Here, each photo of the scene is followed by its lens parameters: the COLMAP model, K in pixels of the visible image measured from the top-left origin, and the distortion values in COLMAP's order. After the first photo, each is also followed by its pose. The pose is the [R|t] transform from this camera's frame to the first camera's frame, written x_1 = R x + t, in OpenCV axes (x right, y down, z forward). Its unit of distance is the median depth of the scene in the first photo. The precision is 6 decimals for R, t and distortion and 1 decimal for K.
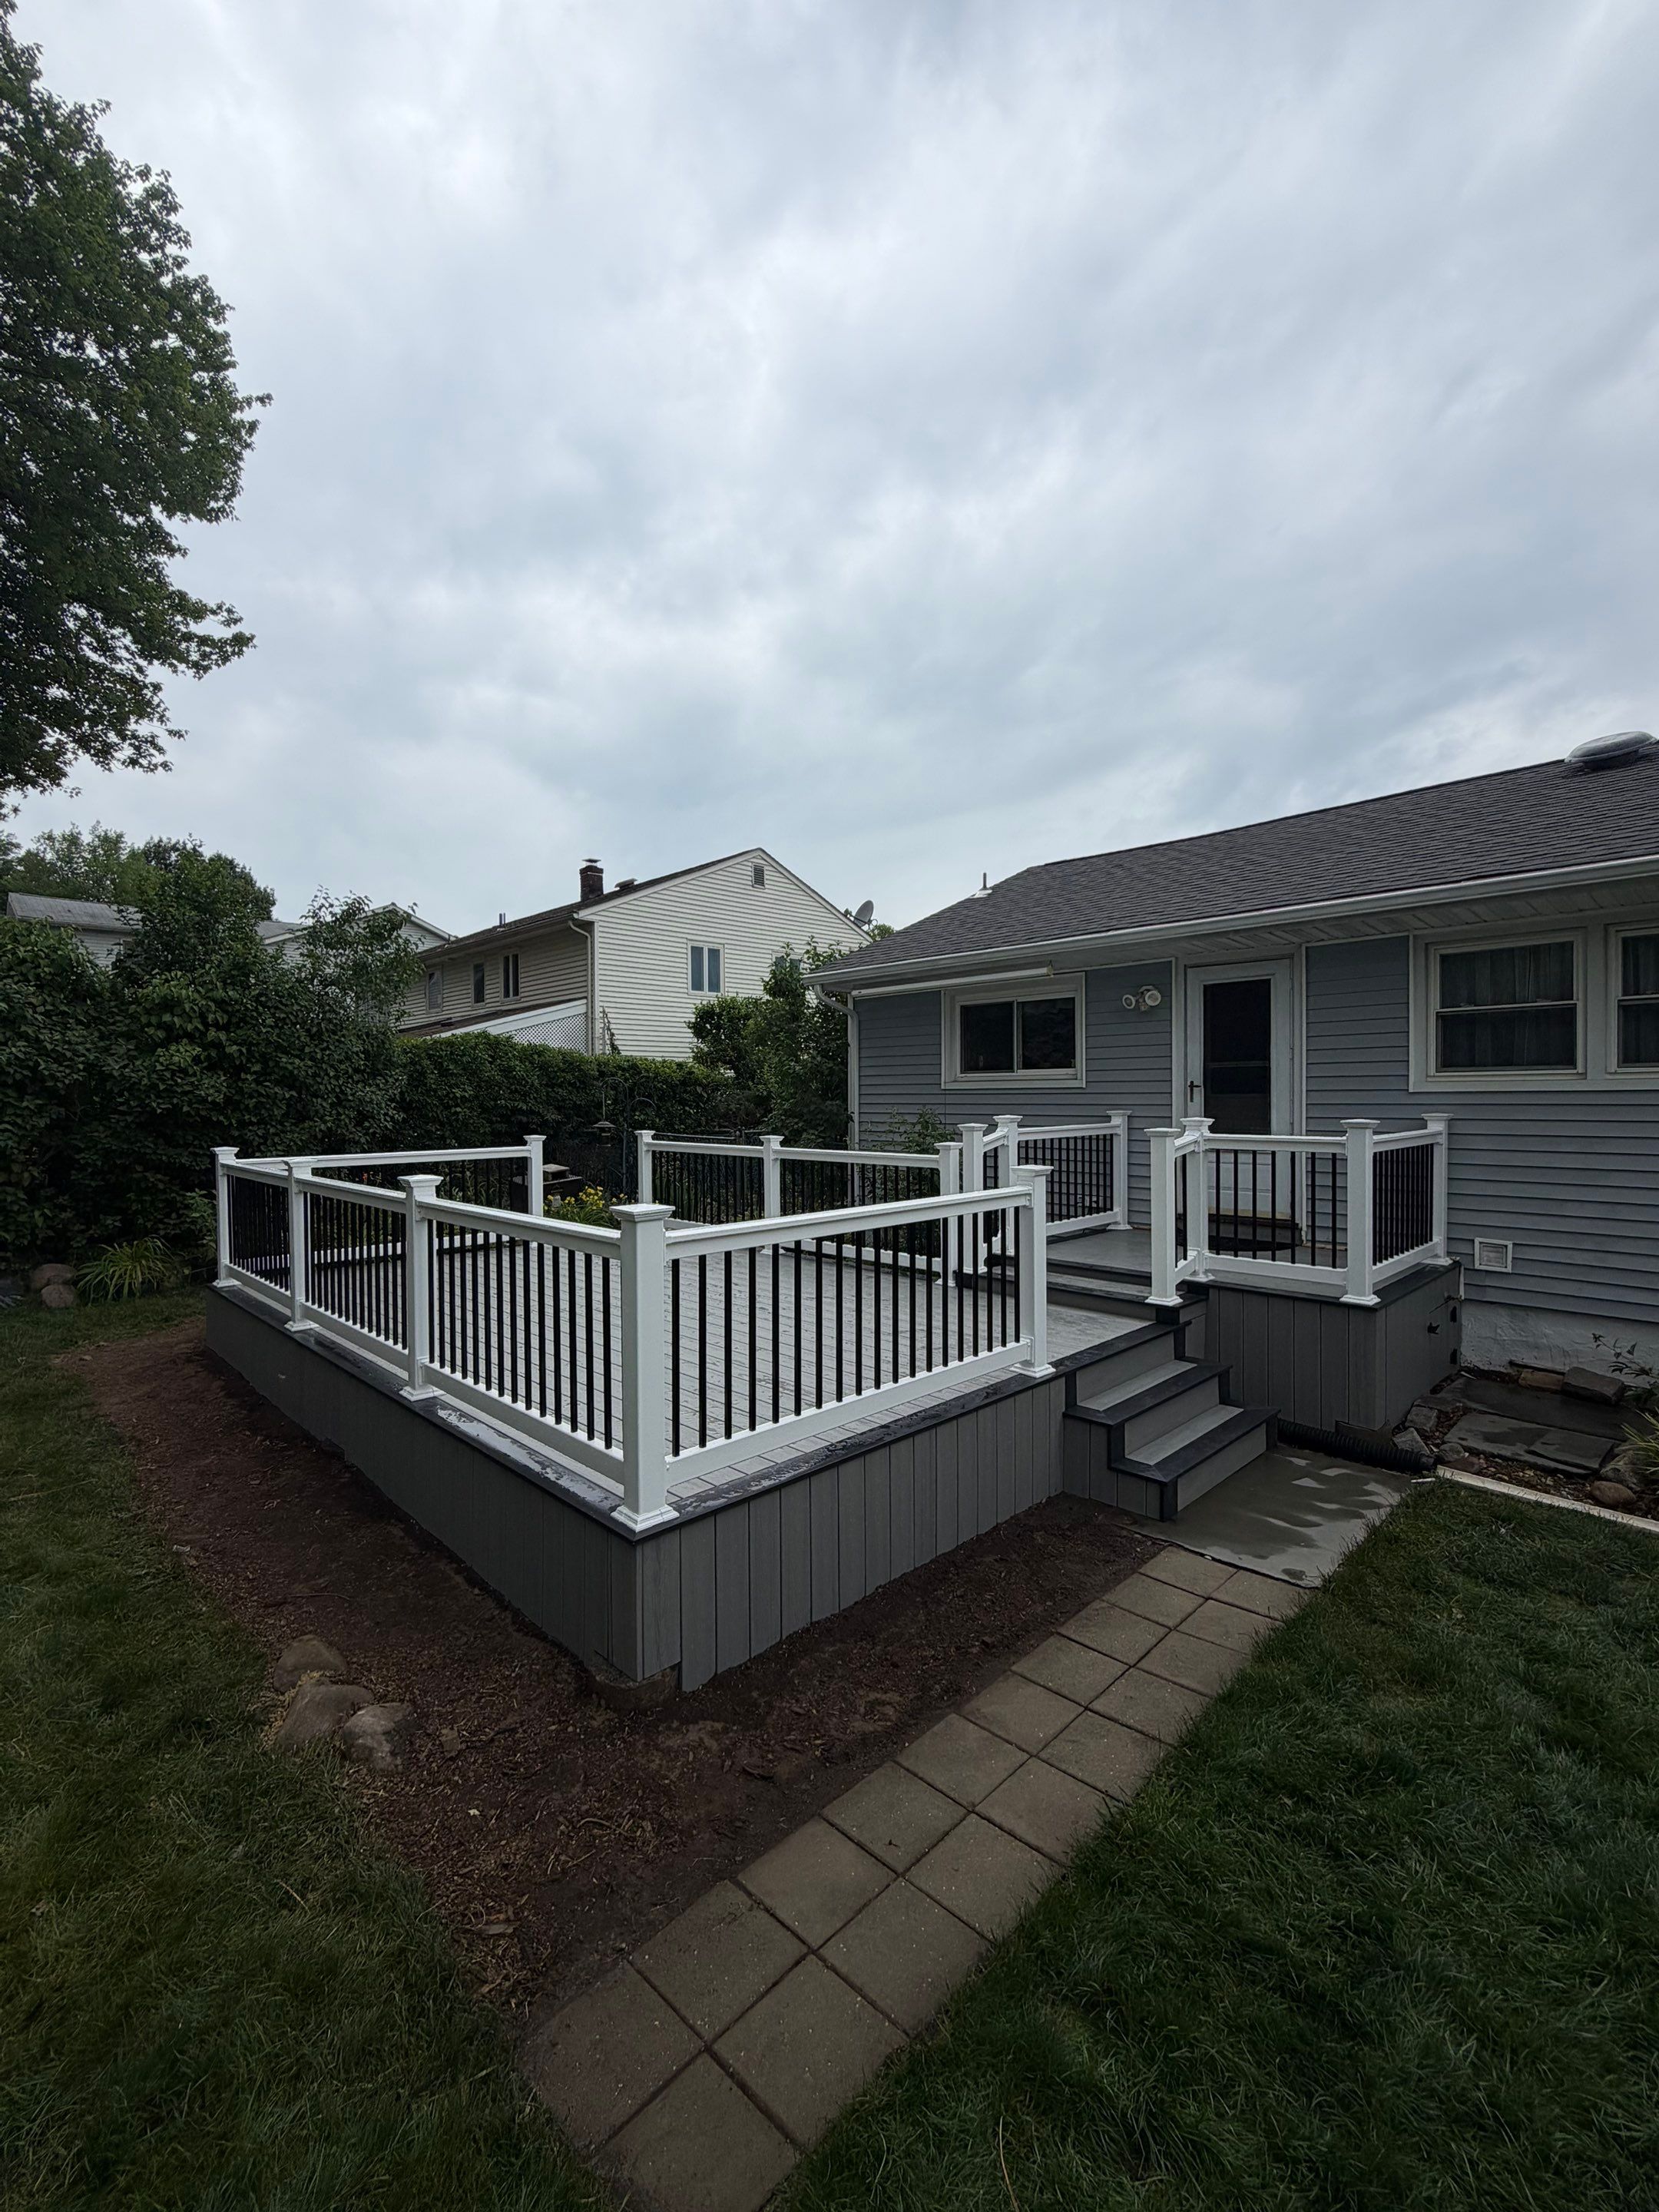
lens RADIAL K [[944.7, 0, 826.4], [0, 944.7, 1109.6], [0, 0, 1]] dist [-0.002421, -0.000141]
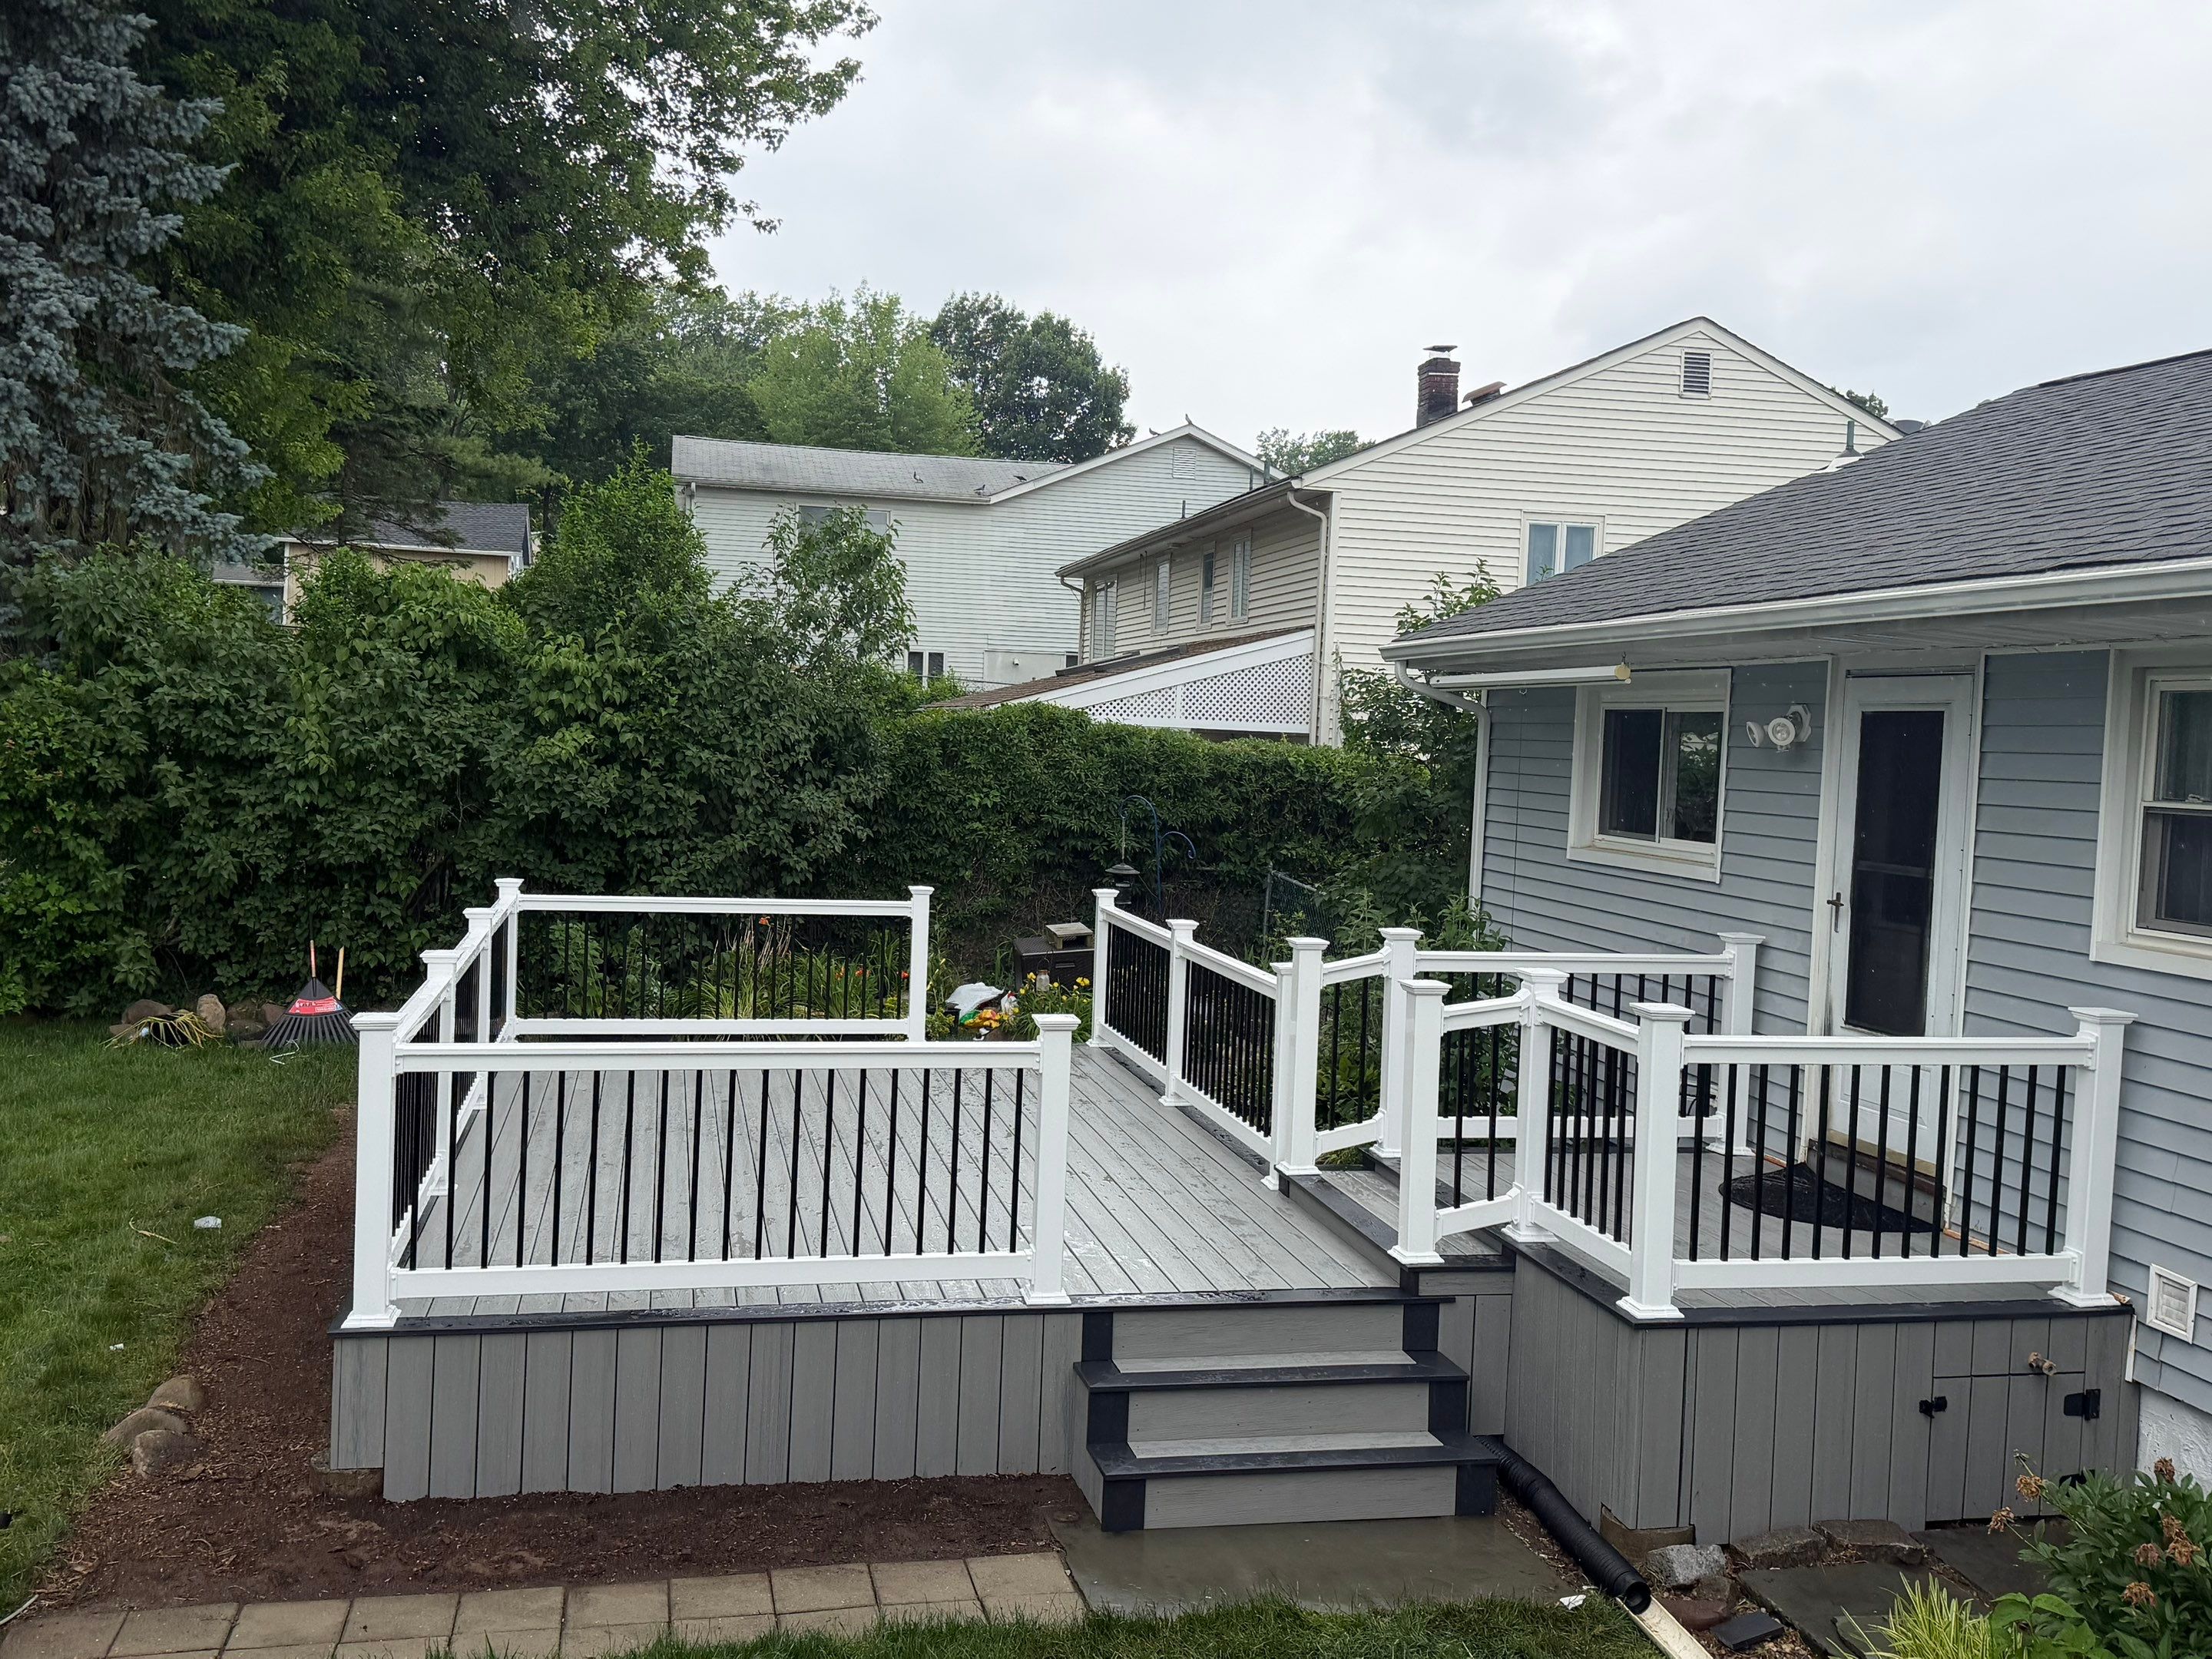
lens RADIAL K [[1967.6, 0, 1106.5], [0, 1967.6, 824.8], [0, 0, 1]] dist [0.106138, -0.193100]
pose [[0.847536, 0.065115, -0.526728, 0.587022], [-0.053209, 0.997870, 0.037742, -0.082921], [0.528063, -0.003961, 0.849196, -0.148689]]
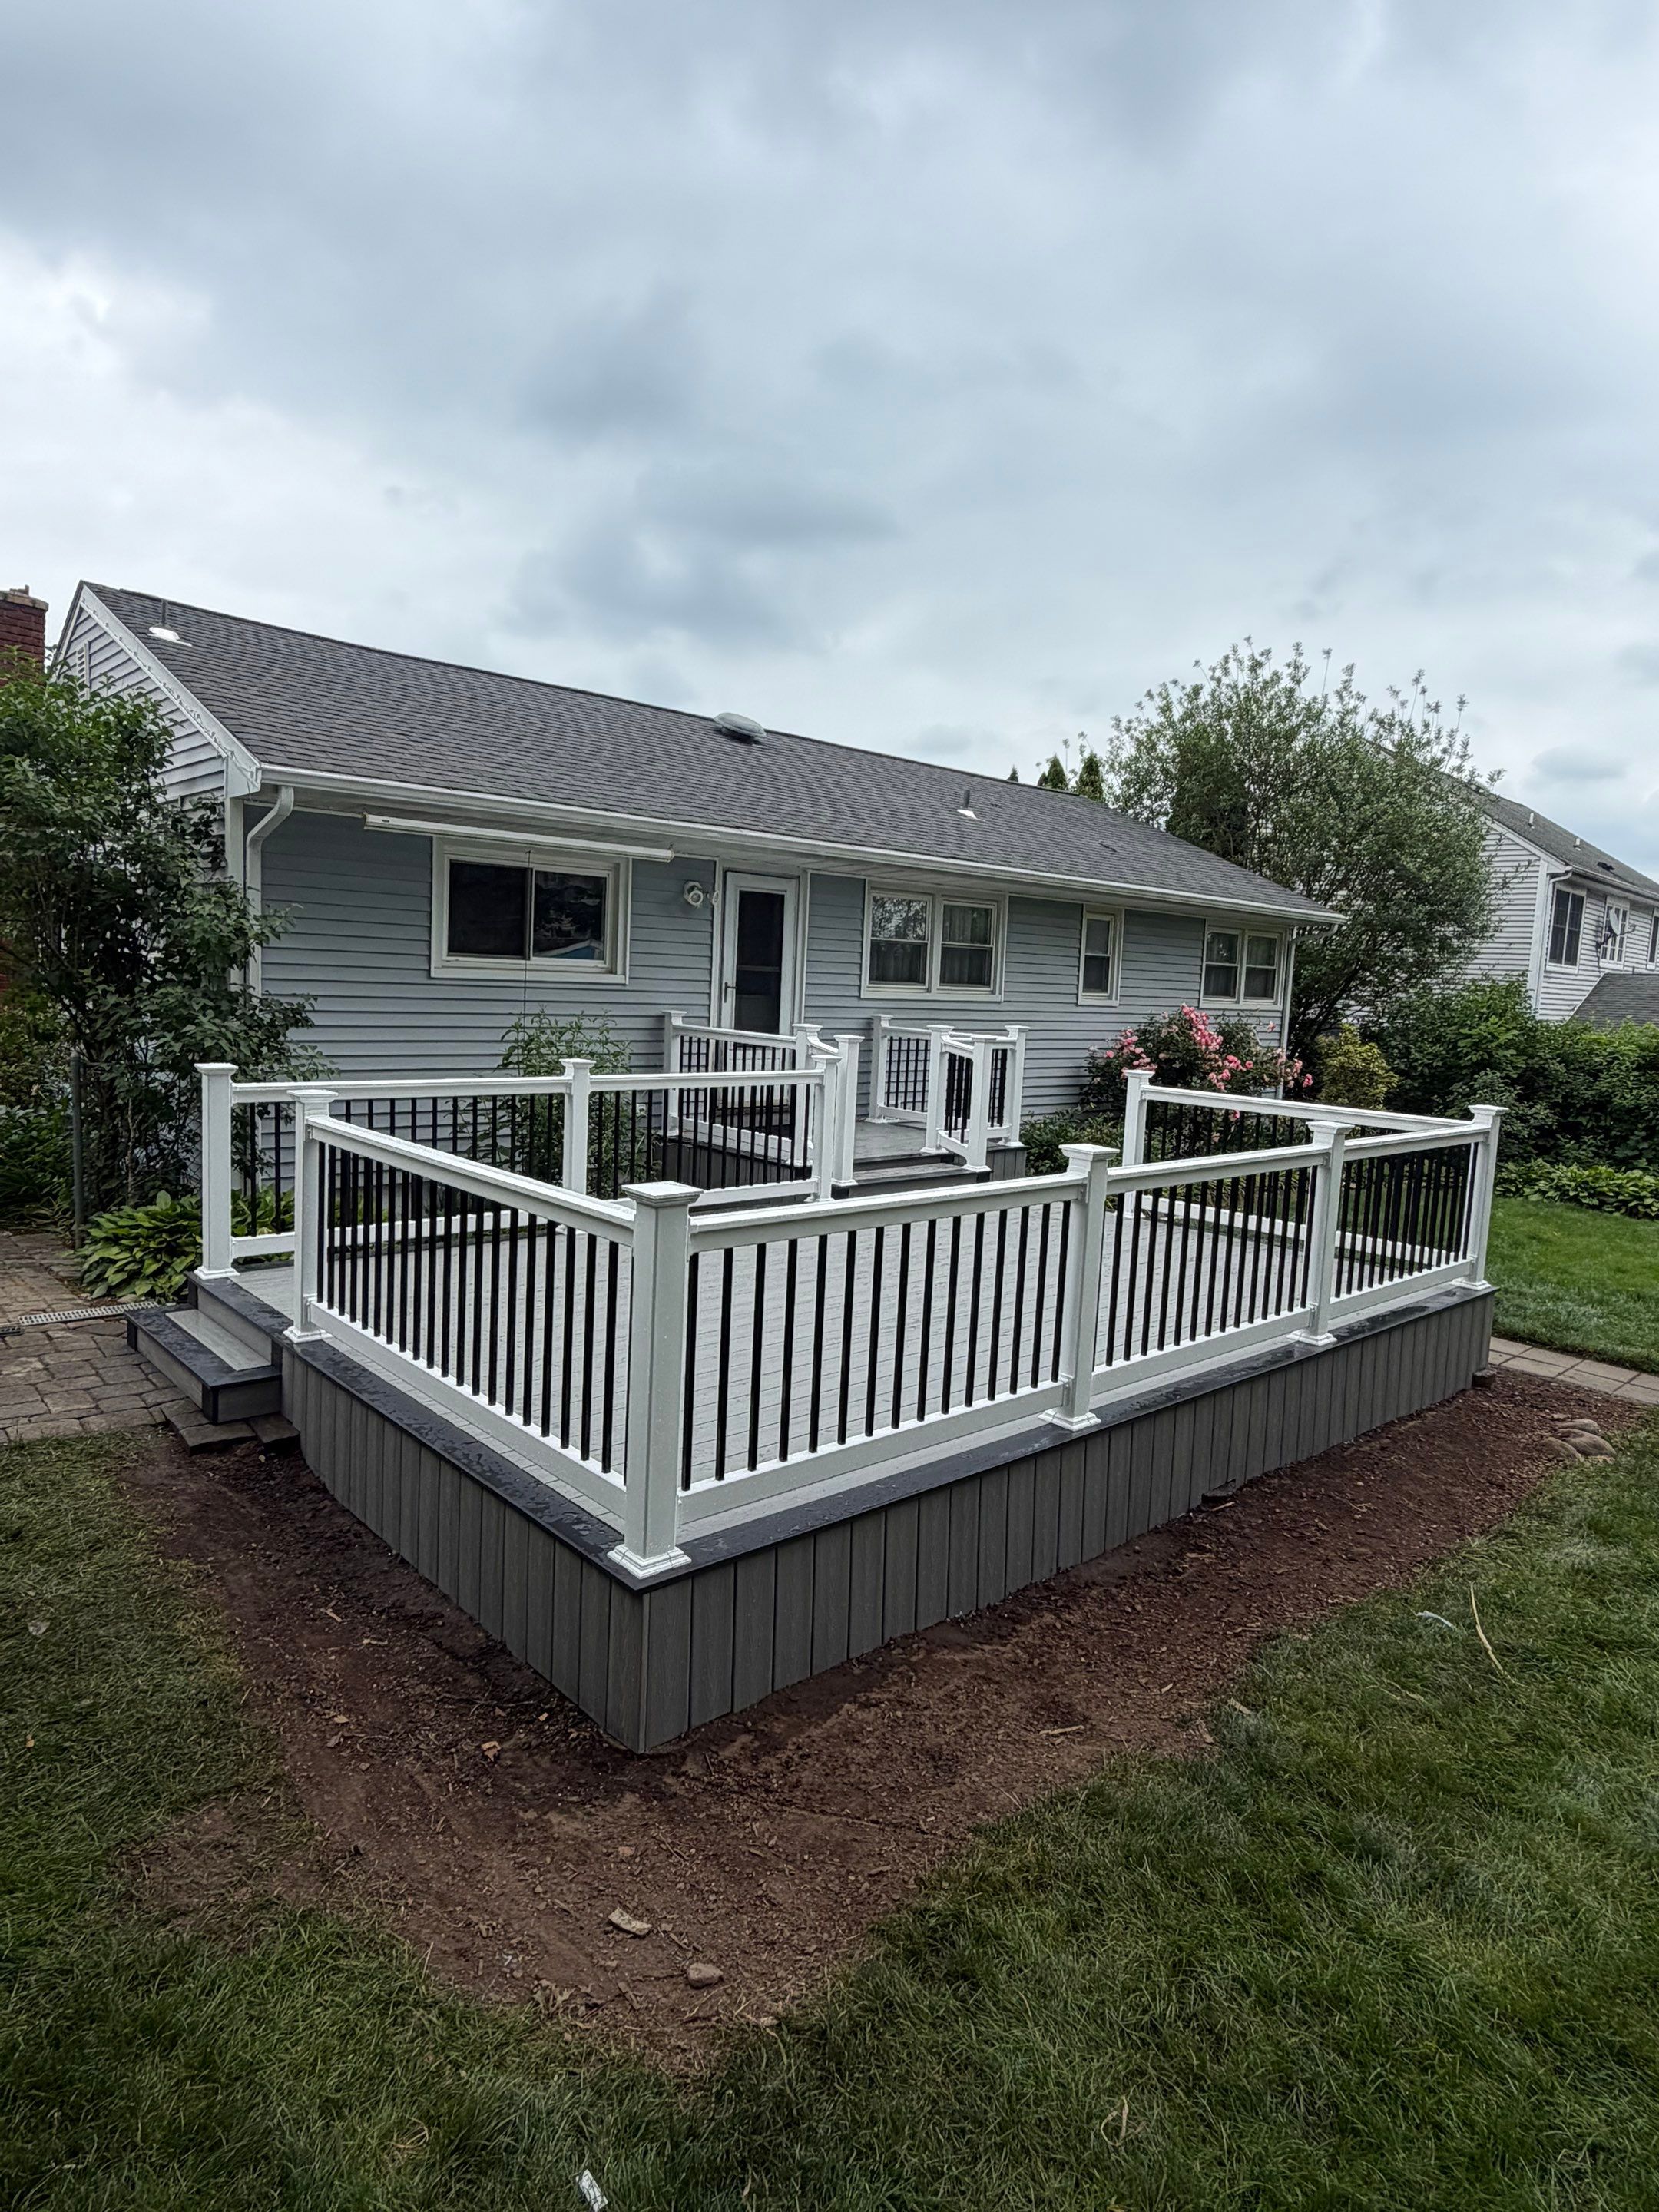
lens RADIAL K [[1249.9, 0, 834.6], [0, 1249.9, 1113.4], [0, 0, 1]] dist [0.004281, 0.001859]
pose [[0.031315, -0.101934, 0.994298, -0.928701], [-0.030223, 0.994235, 0.102880, -0.030349], [-0.999053, -0.033272, 0.028053, 0.789534]]
